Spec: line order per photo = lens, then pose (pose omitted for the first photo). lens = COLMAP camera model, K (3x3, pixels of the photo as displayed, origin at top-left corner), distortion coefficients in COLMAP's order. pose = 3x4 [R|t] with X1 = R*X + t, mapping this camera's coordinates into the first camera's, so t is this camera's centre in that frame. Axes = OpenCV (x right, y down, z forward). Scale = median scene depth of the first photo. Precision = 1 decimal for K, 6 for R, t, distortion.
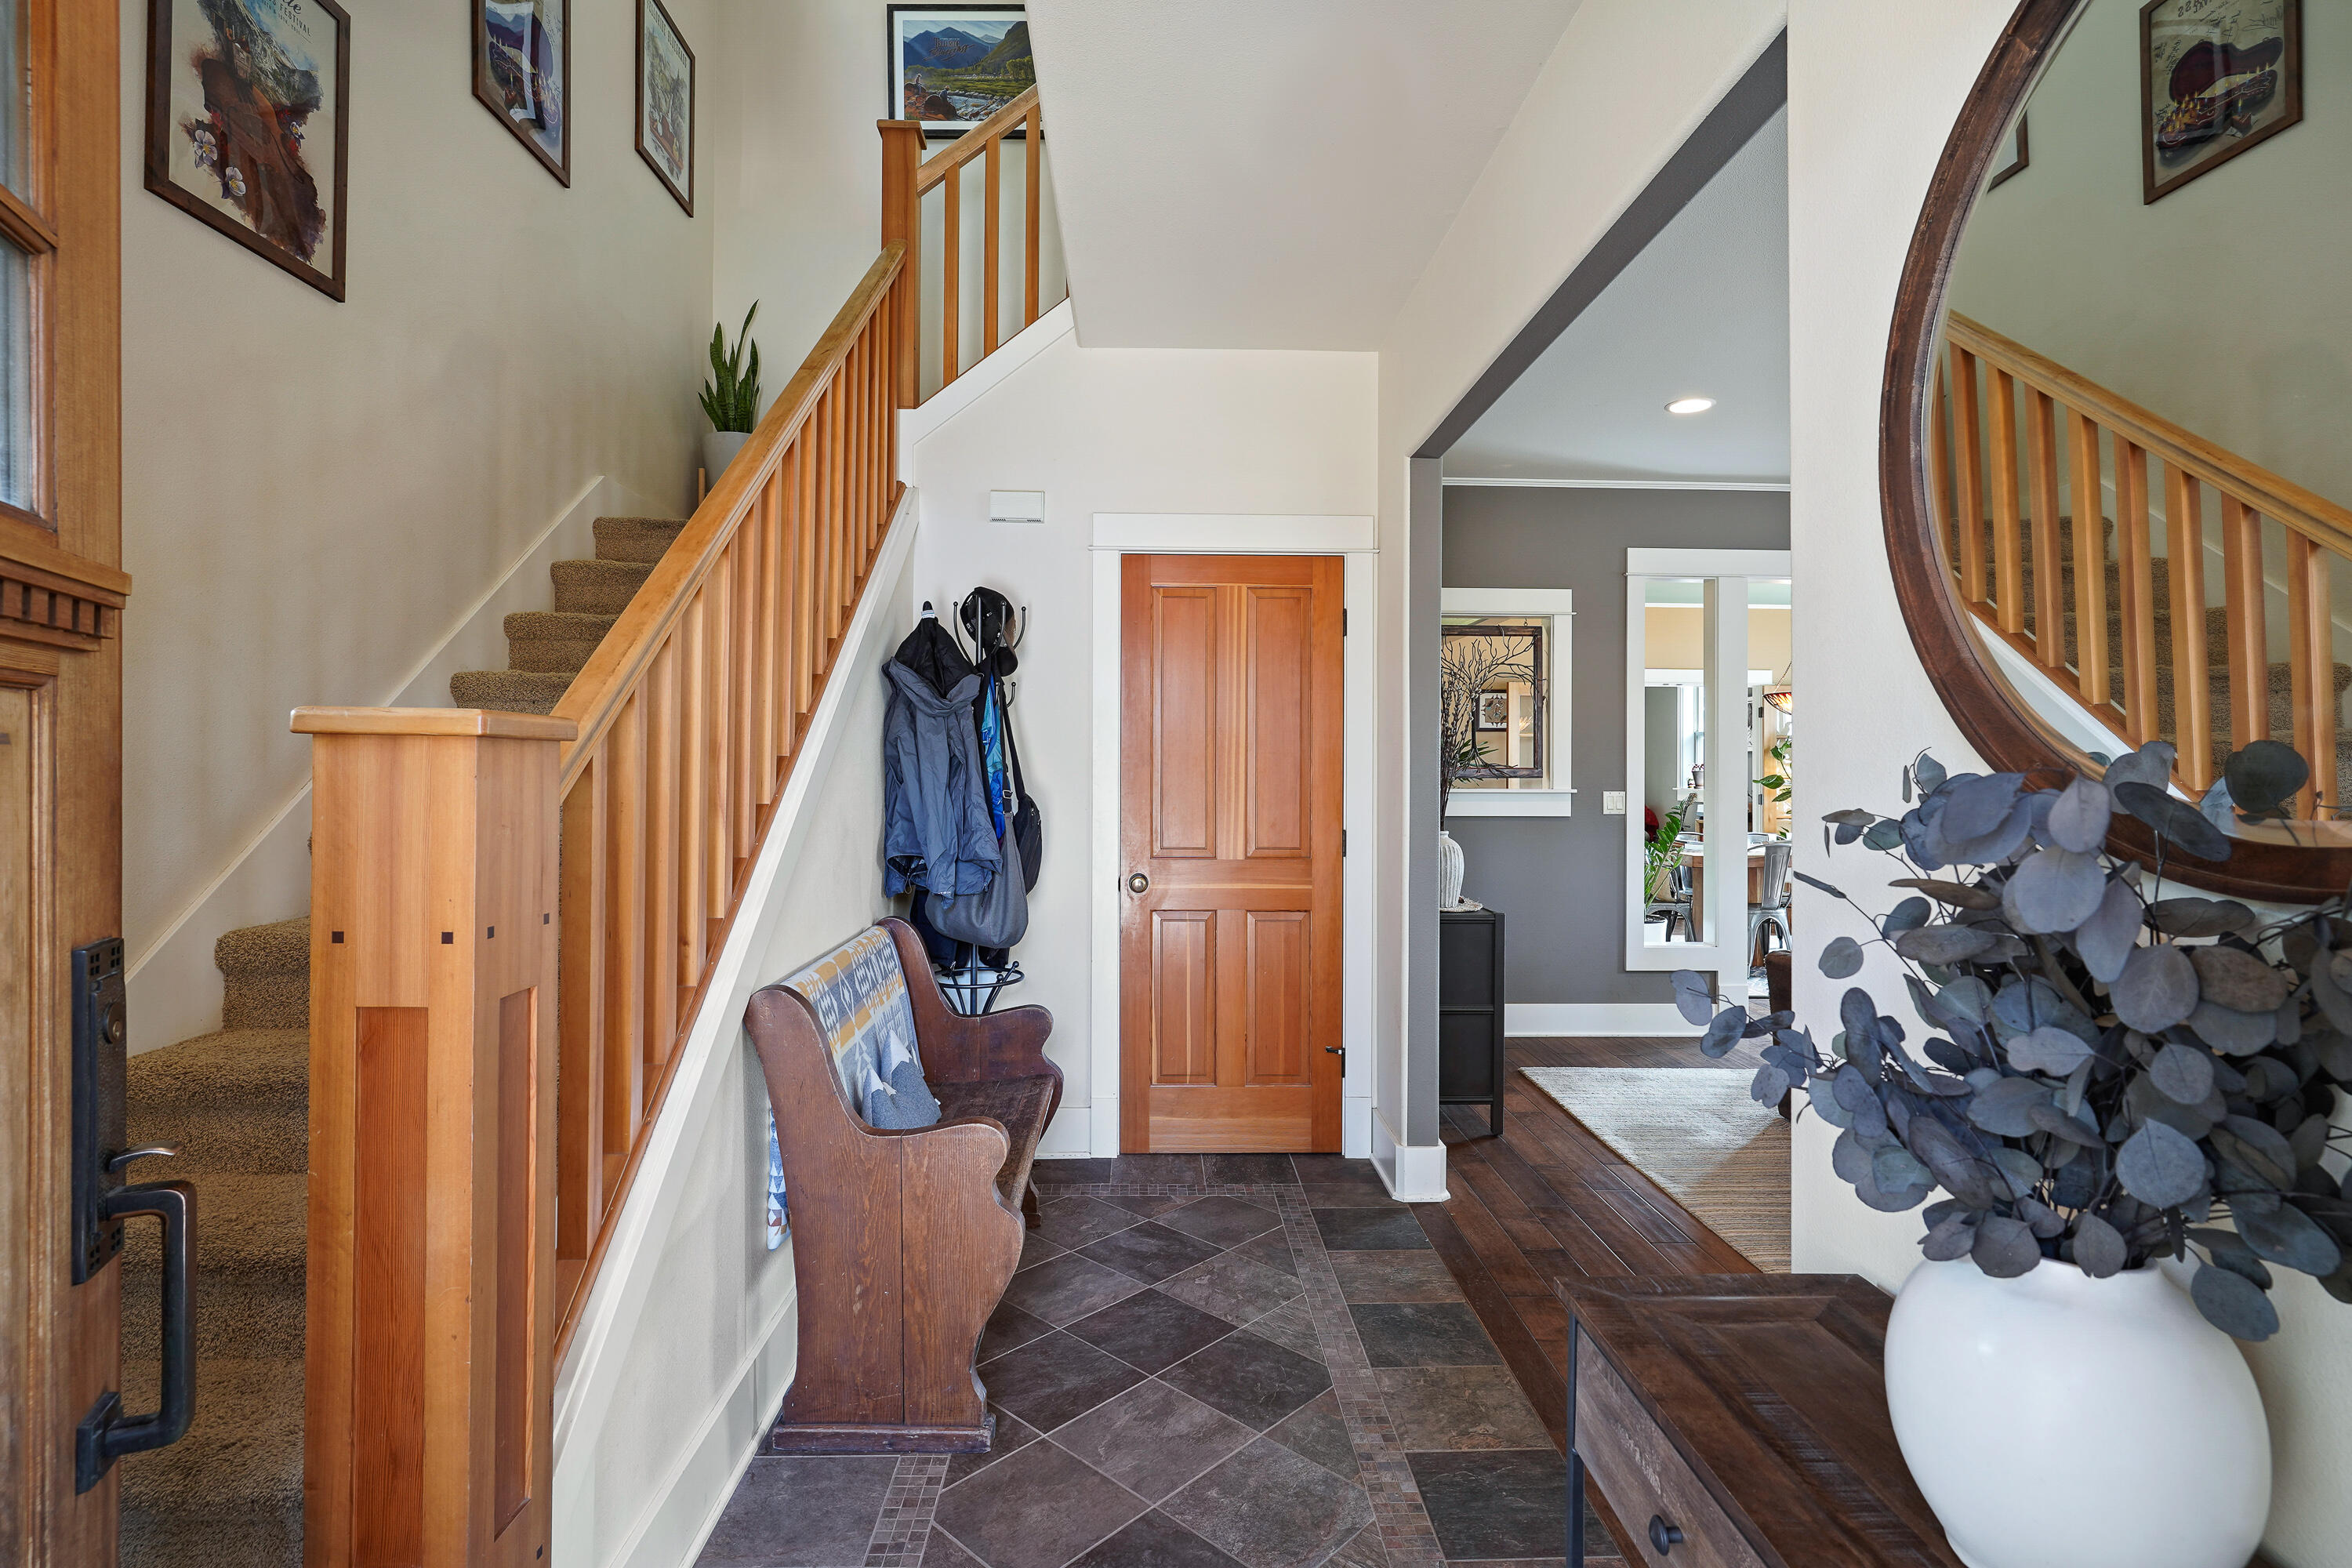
lens RADIAL K [[1144.2, 0, 1184.4], [0, 1144.2, 768.6], [0, 0, 1]] dist [-0.000627, 0.000379]
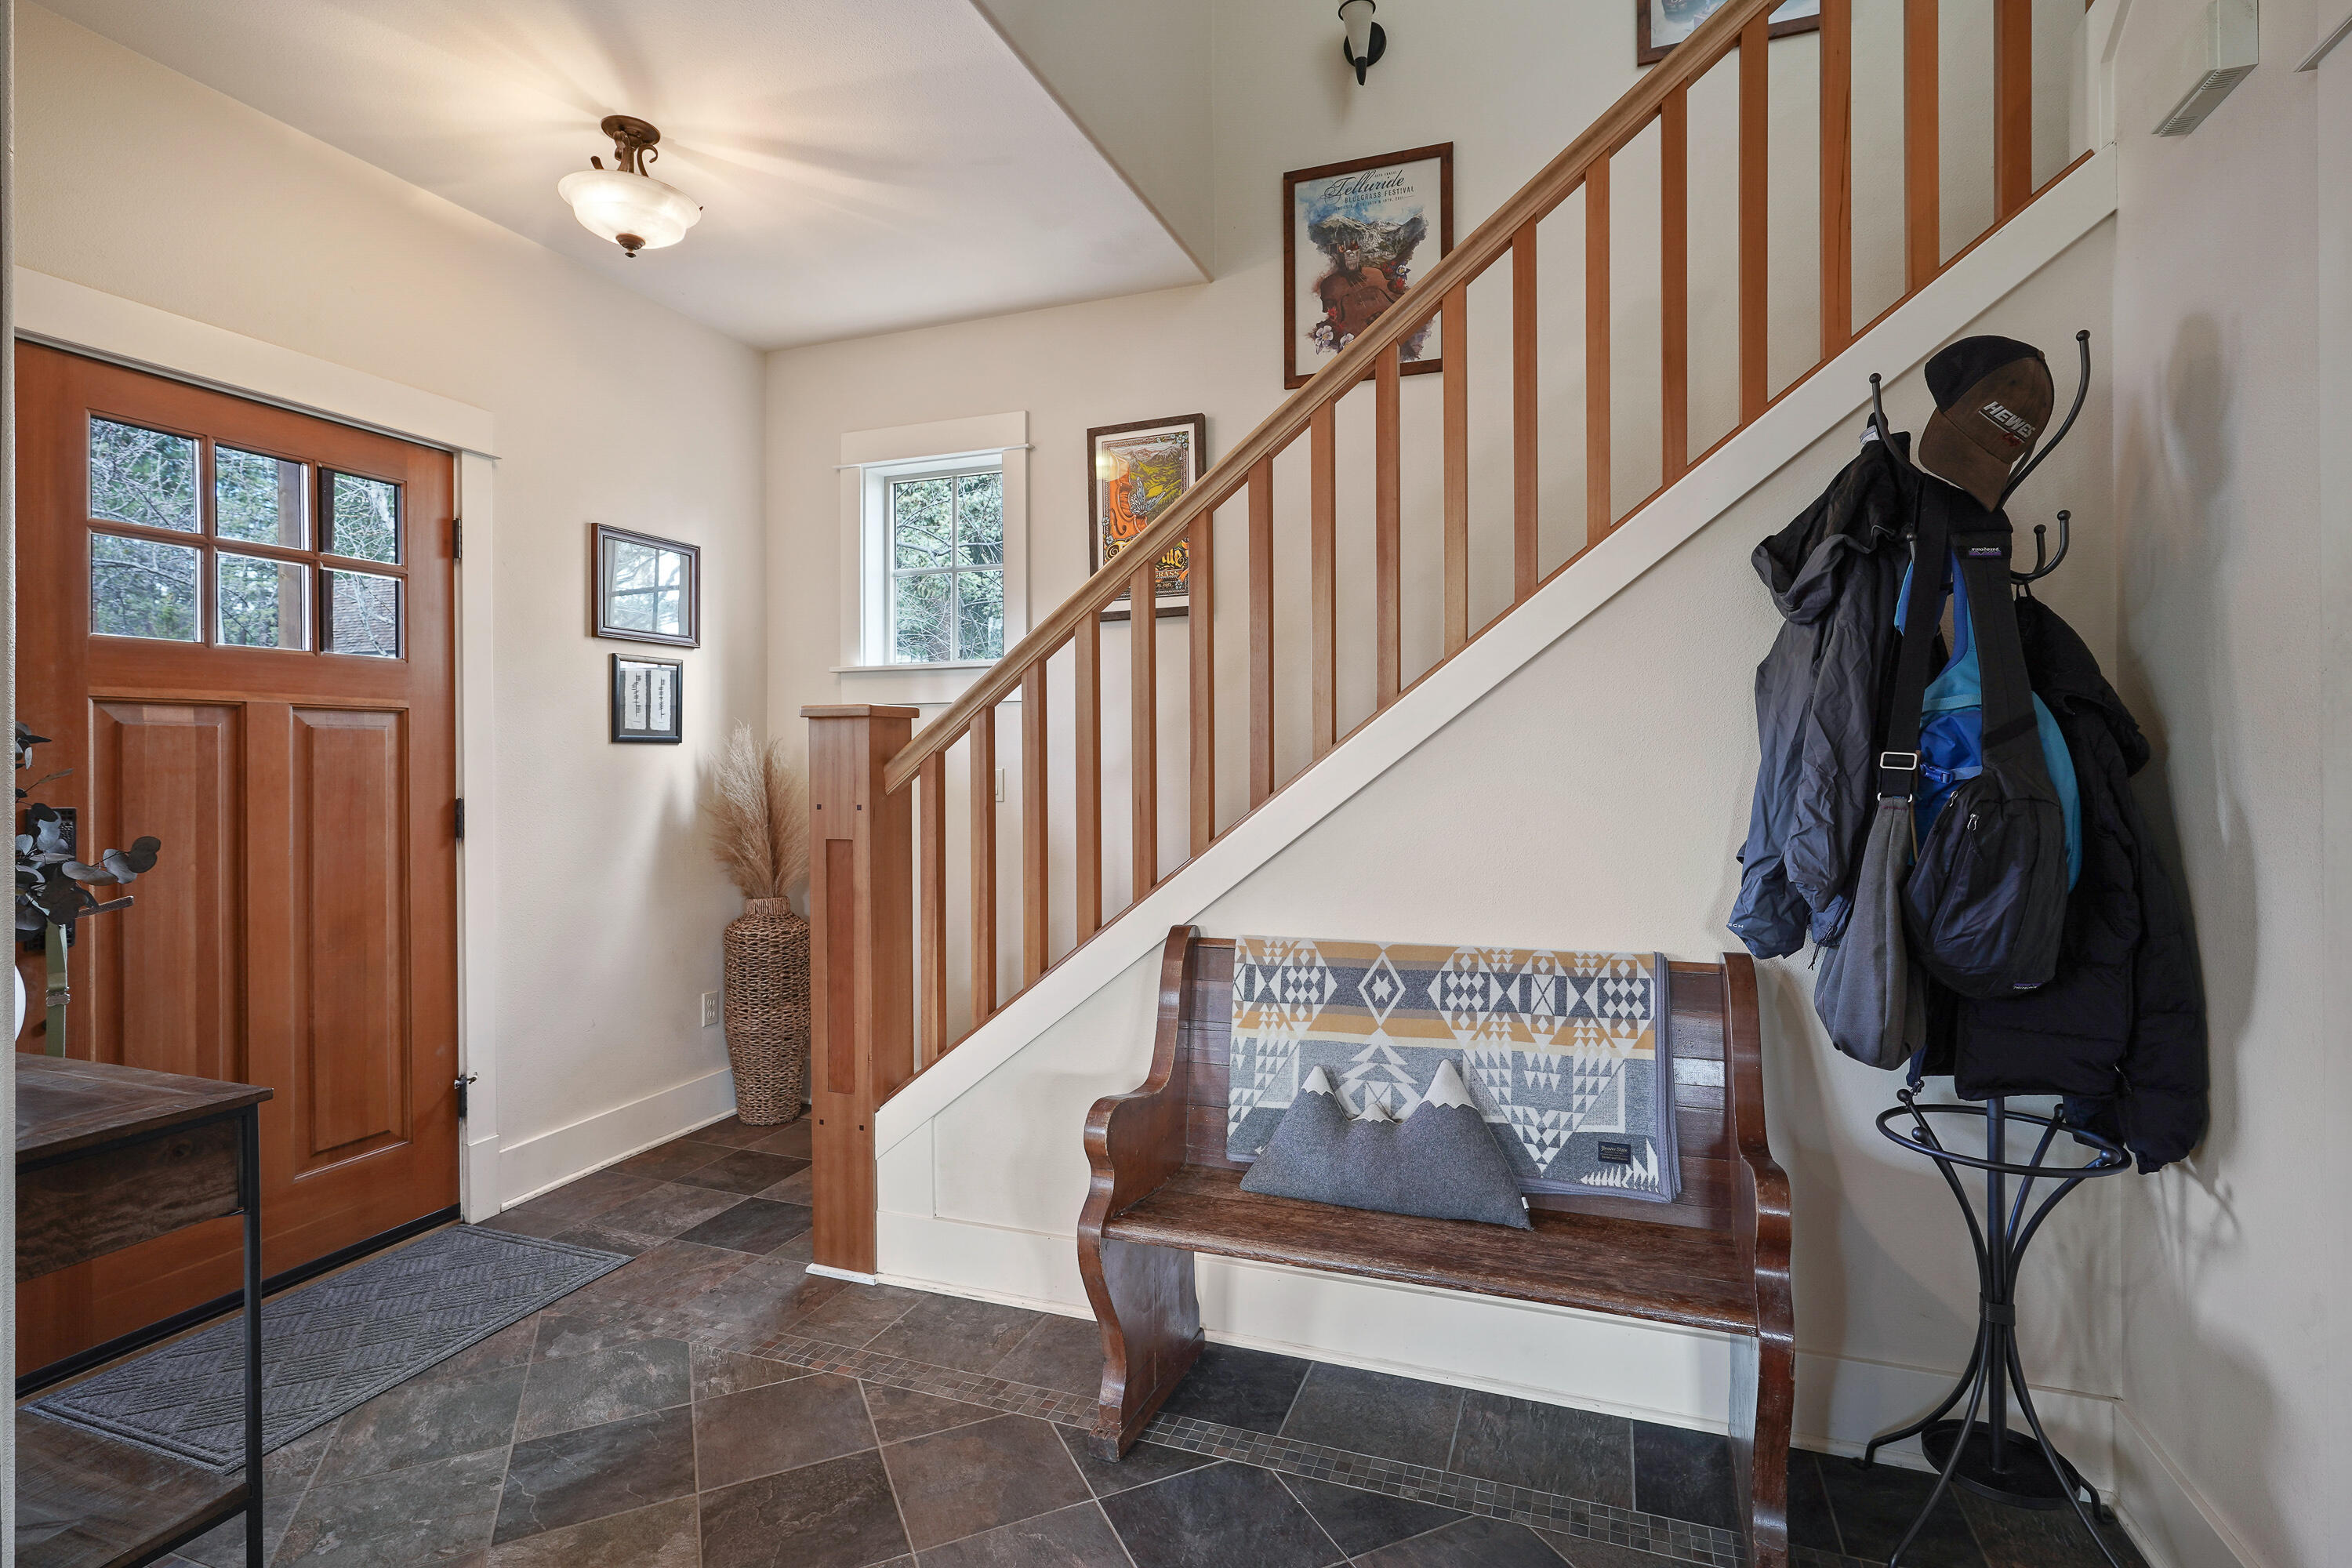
lens RADIAL K [[1144.2, 0, 1171.2], [0, 1144.2, 766.1], [0, 0, 1]] dist [-0.000627, 0.000379]
pose [[-0.387223, -0.000389, -0.921986, 0.577787], [0.002284, 0.999996, -0.001382, 0.035096], [0.921983, -0.002641, -0.387221, 1.245919]]
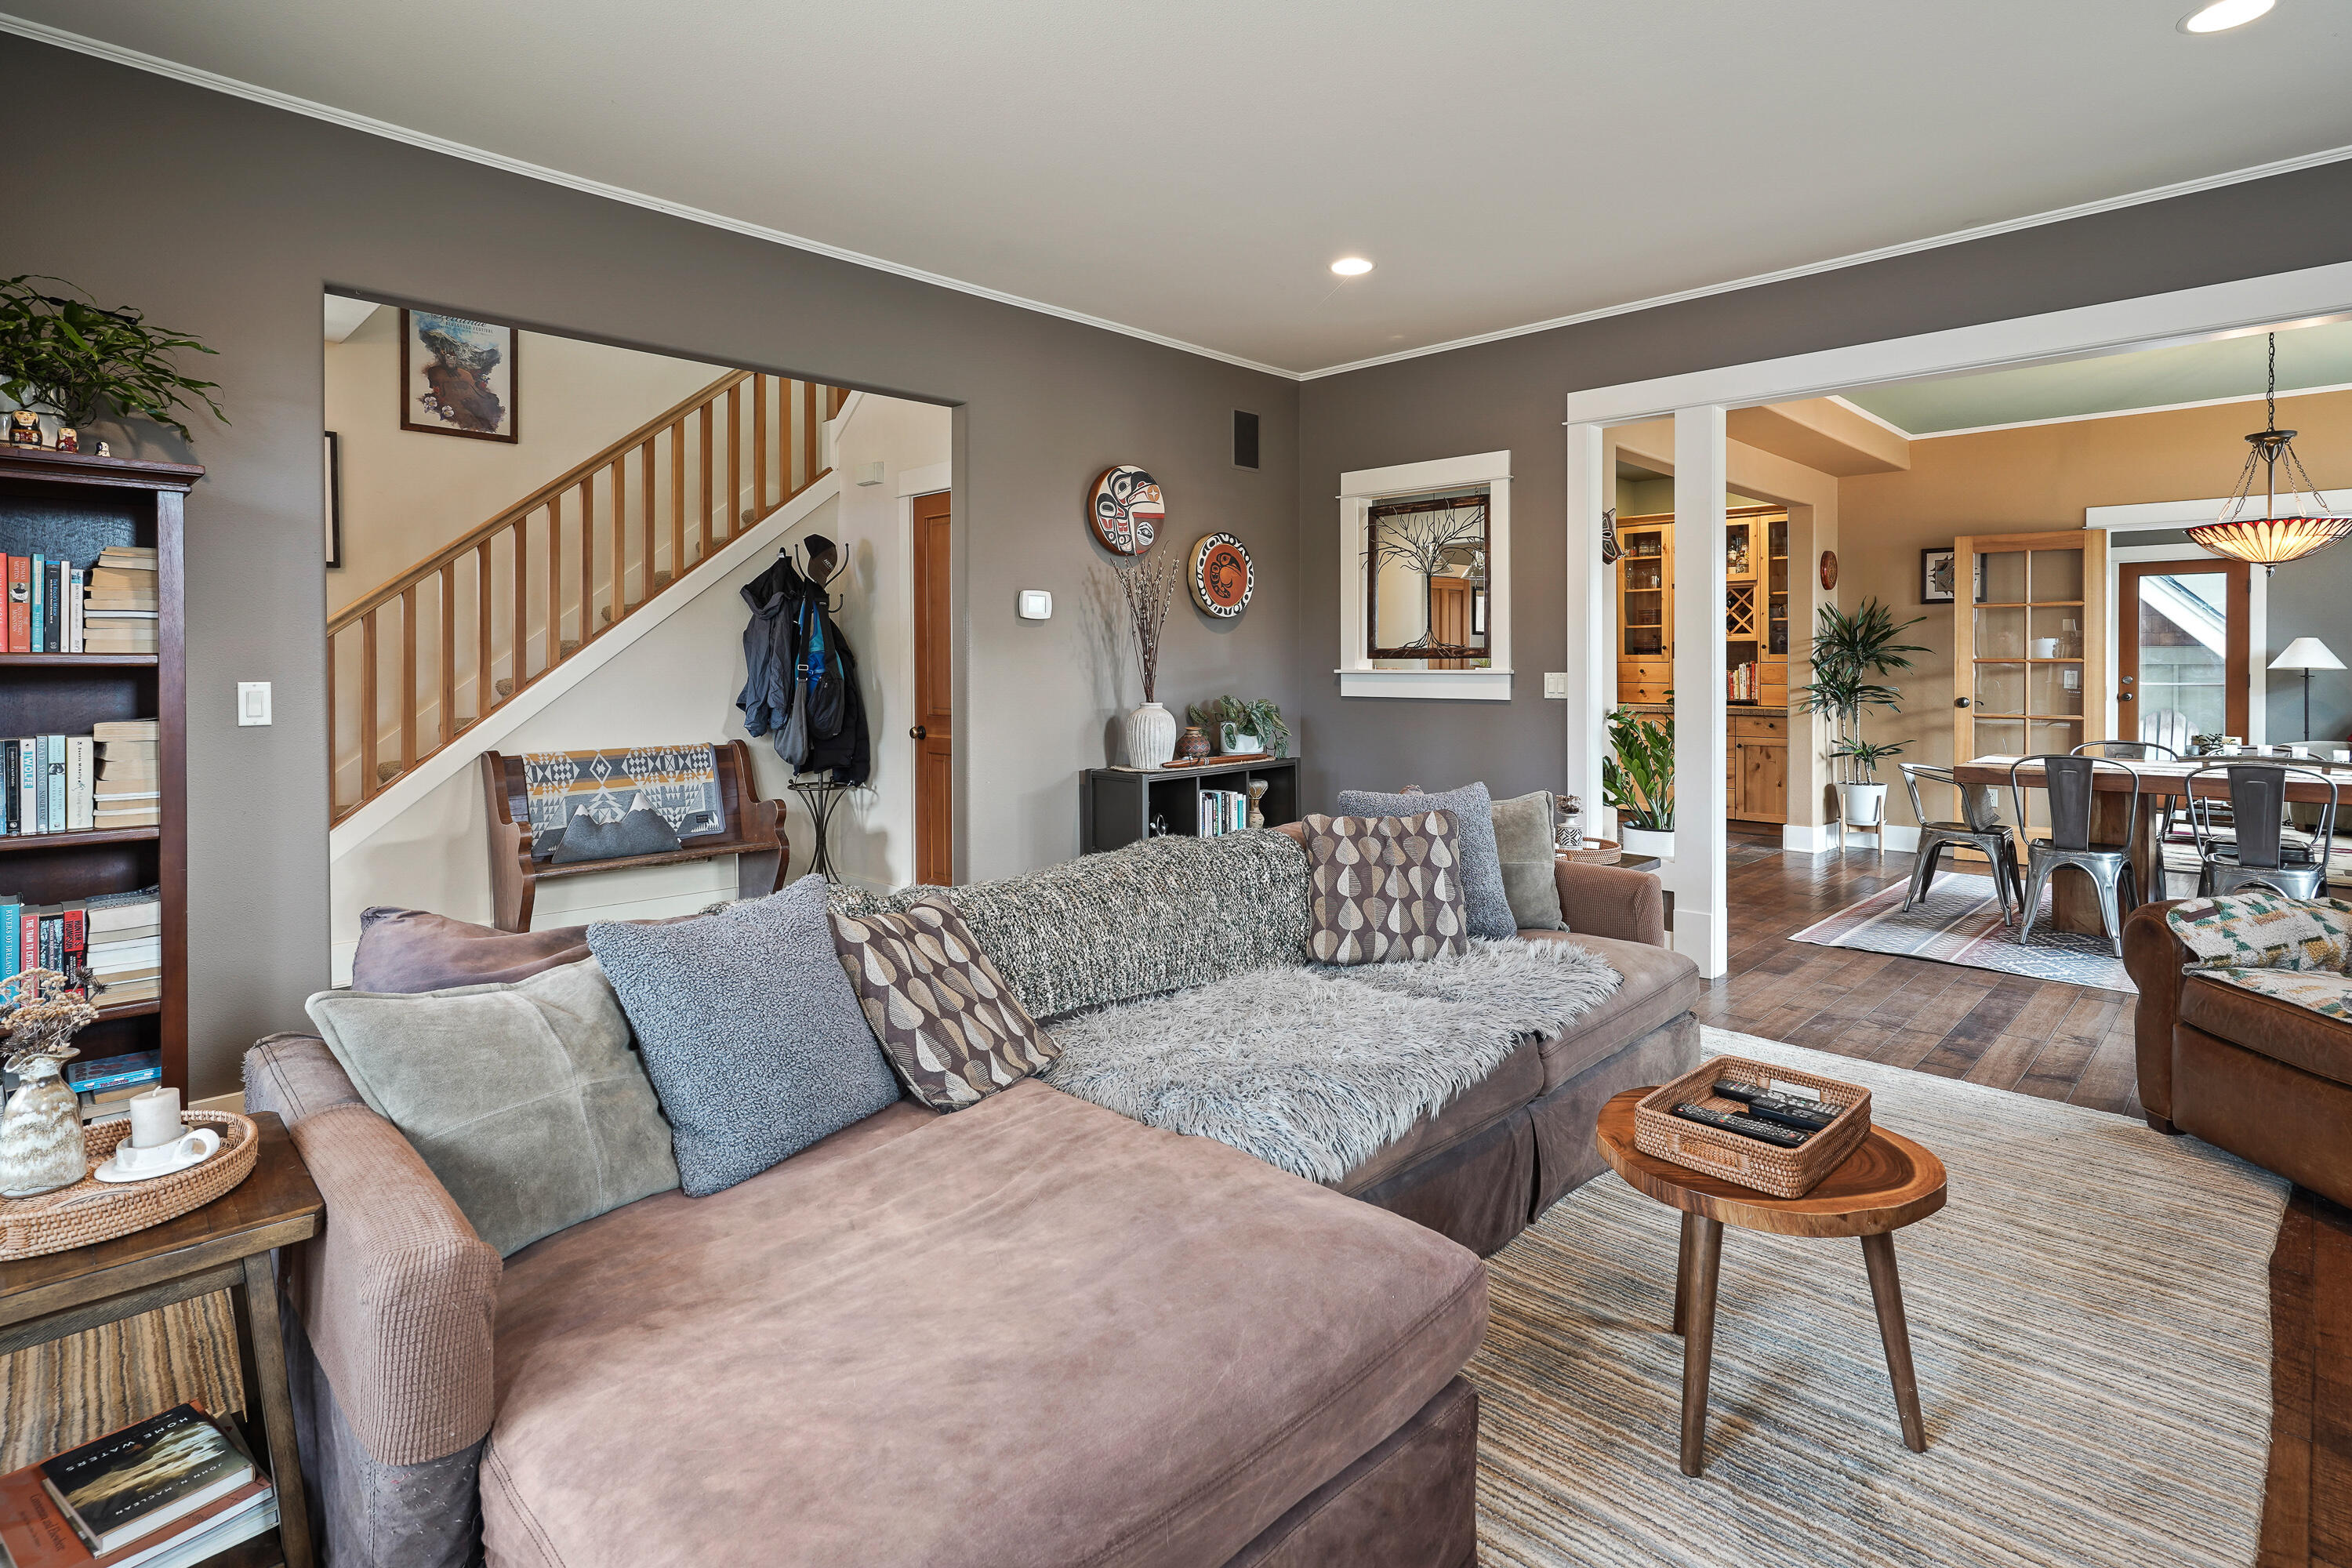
lens RADIAL K [[1144.2, 0, 1180.0], [0, 1144.2, 670.1], [0, 0, 1]] dist [-0.000627, 0.000379]
pose [[0.684807, 0.000818, -0.728724, 1.838694], [0.003425, 0.999985, 0.004341, 0.029179], [0.728716, -0.005469, 0.684794, 0.425593]]
